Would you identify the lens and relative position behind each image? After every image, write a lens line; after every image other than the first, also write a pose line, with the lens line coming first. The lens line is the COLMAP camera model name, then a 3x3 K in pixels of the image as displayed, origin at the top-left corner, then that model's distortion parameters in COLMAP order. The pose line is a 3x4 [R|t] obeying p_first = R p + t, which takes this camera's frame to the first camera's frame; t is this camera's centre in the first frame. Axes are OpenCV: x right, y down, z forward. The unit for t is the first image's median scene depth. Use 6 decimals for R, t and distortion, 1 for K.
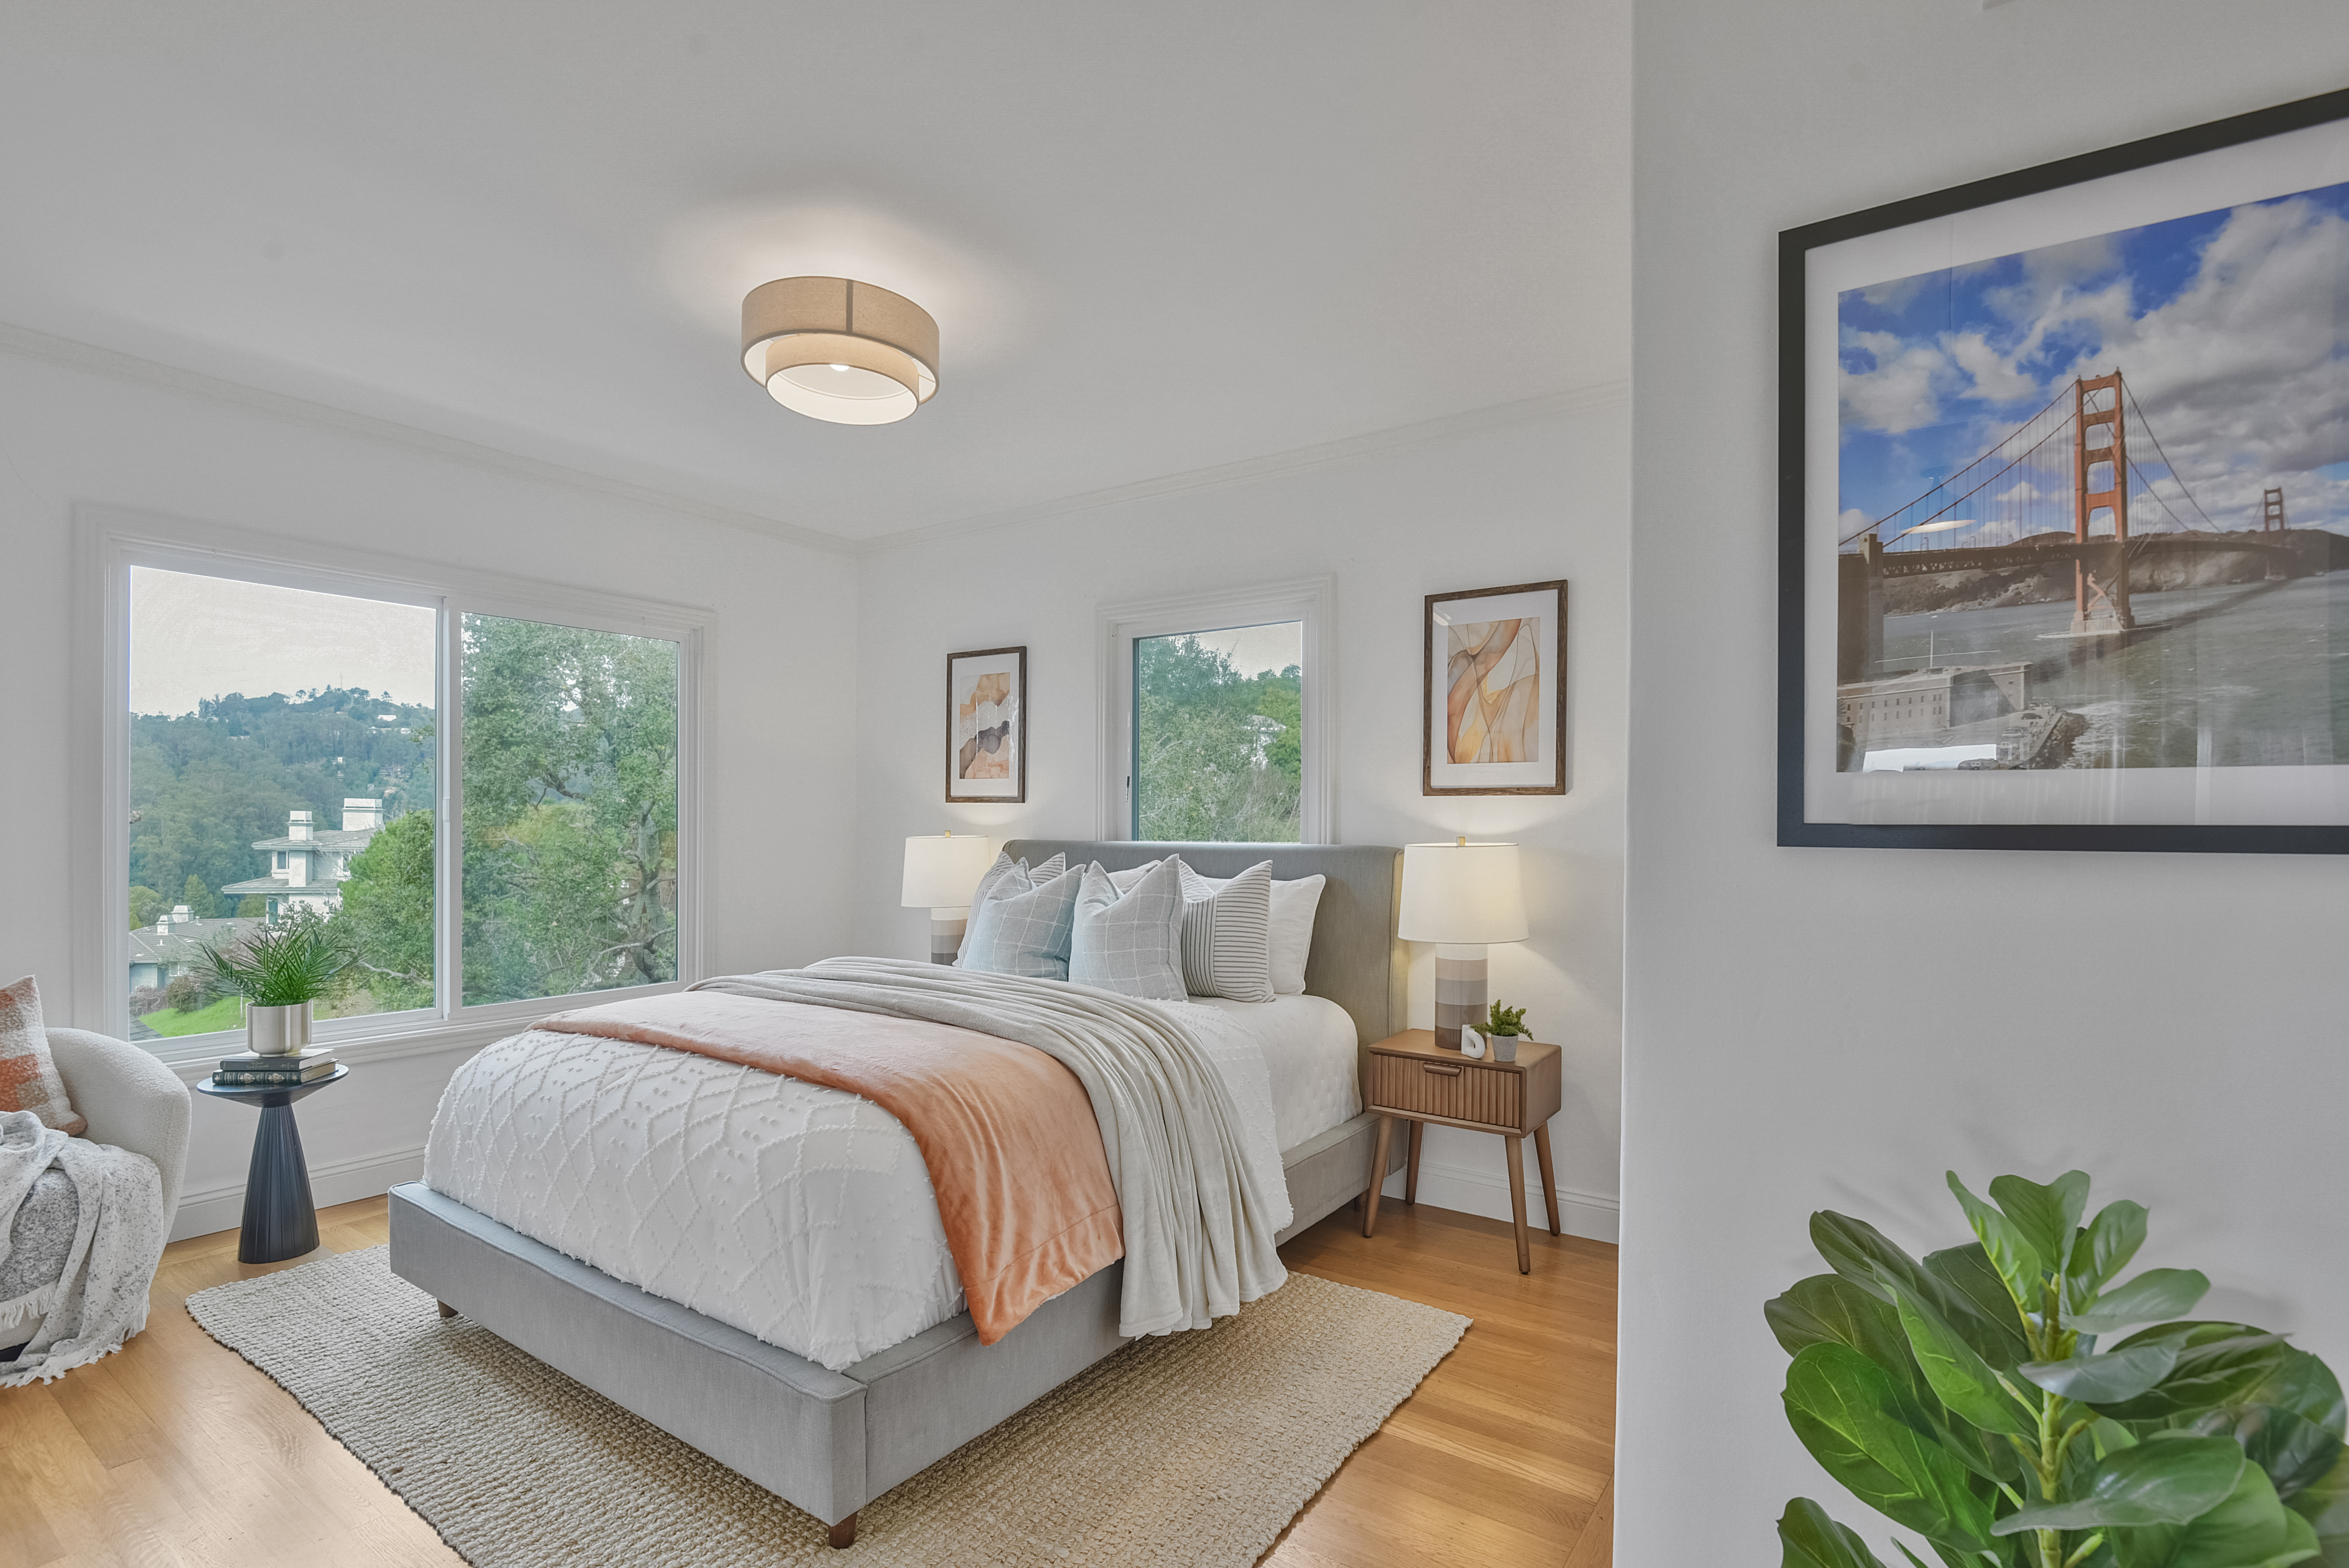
lens RADIAL K [[1092.3, 0, 1180.8], [0, 1092.3, 804.4], [0, 0, 1]] dist [-0.008099, 0.000039]
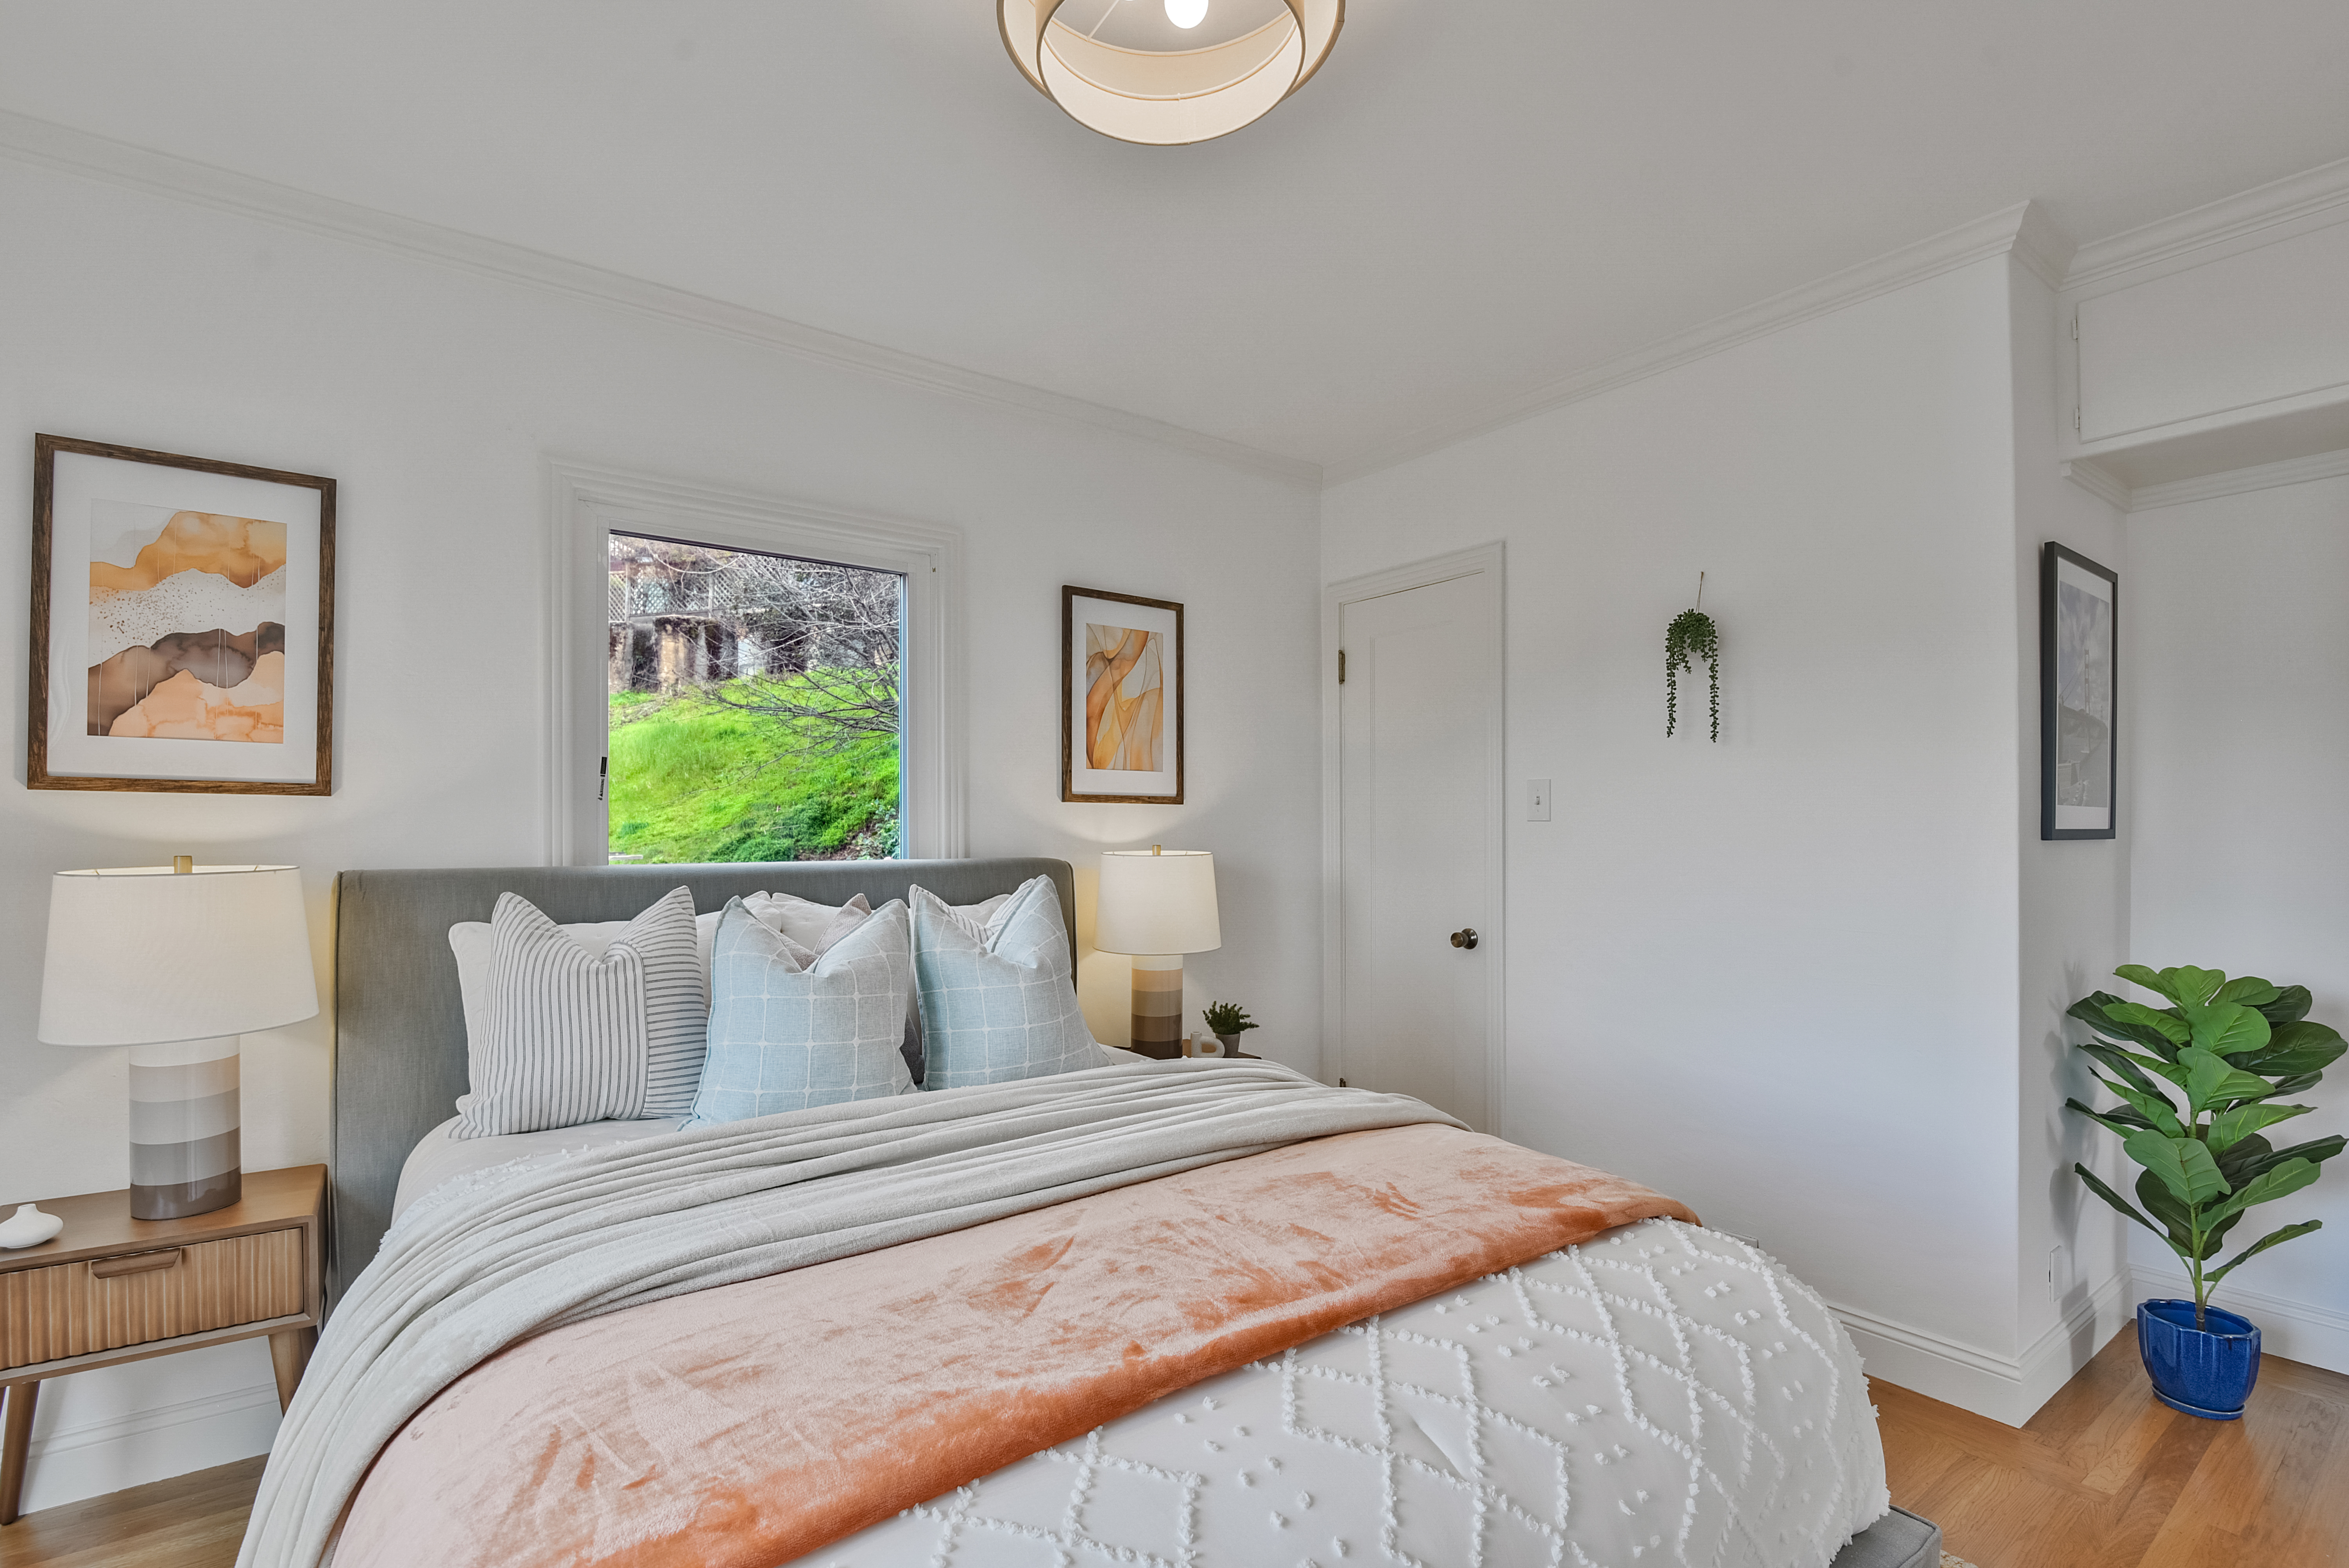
lens RADIAL K [[1092.3, 0, 1178.9], [0, 1092.3, 795.5], [0, 0, 1]] dist [-0.008099, 0.000039]
pose [[0.325440, 0.024838, 0.945236, -0.622340], [-0.011427, 0.999685, -0.022335, 0.006063], [-0.945493, -0.003533, 0.325622, 0.617232]]
